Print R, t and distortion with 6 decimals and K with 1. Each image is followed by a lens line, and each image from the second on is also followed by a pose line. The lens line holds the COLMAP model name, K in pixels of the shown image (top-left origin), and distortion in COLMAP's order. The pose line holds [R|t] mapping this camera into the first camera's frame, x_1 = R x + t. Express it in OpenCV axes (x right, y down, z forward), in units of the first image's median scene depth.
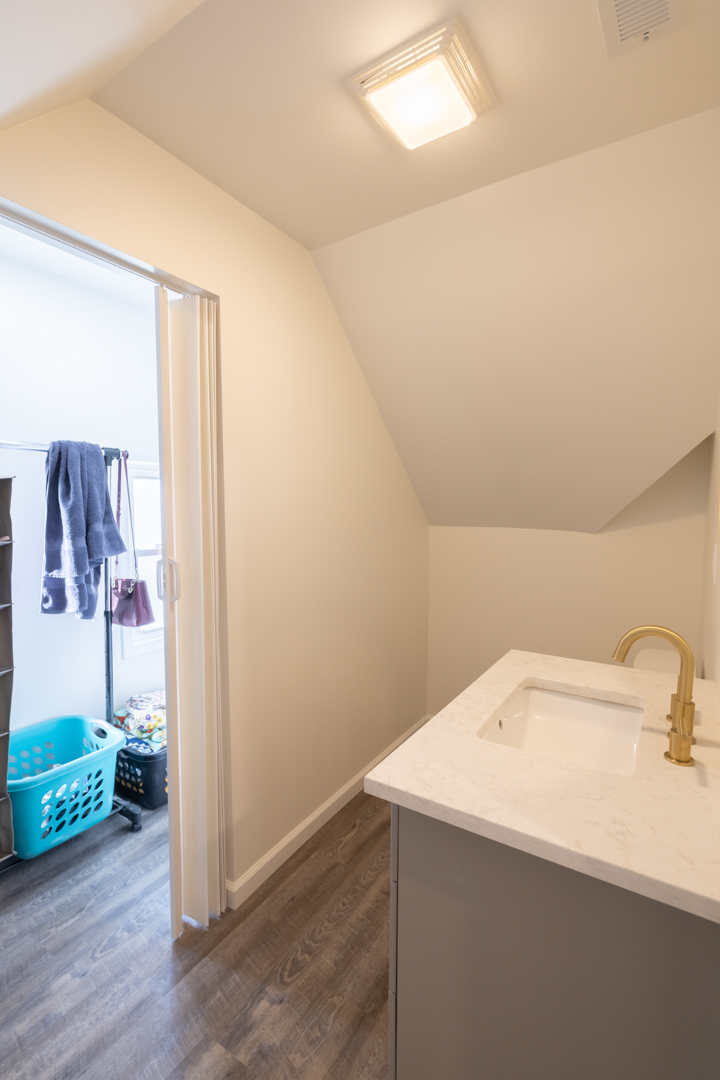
lens RADIAL K [[490.3, 0, 357.0], [0, 490.3, 538.5], [0, 0, 1]] dist [-0.001554, -0.000173]
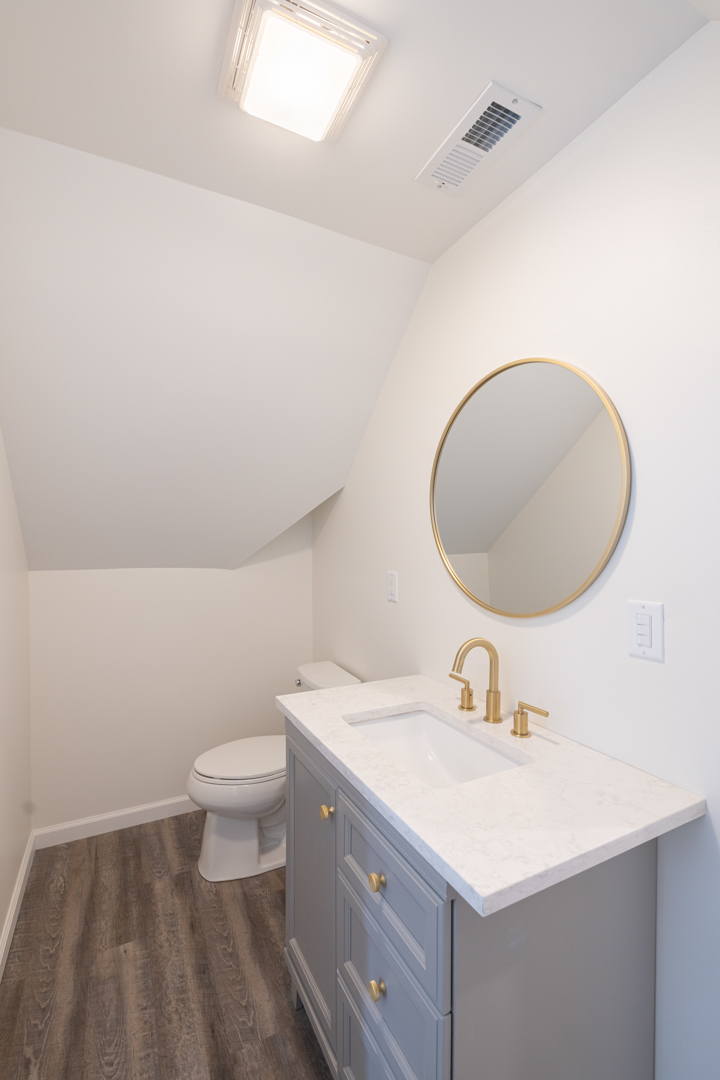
lens RADIAL K [[461.0, 0, 359.1], [0, 461.0, 544.8], [0, 0, 1]] dist [0.003019, -0.000548]
pose [[0.514190, -0.006746, 0.857649, -0.467667], [0.057075, 0.998022, -0.026368, -0.043261], [-0.855775, 0.062508, 0.513558, 0.495096]]
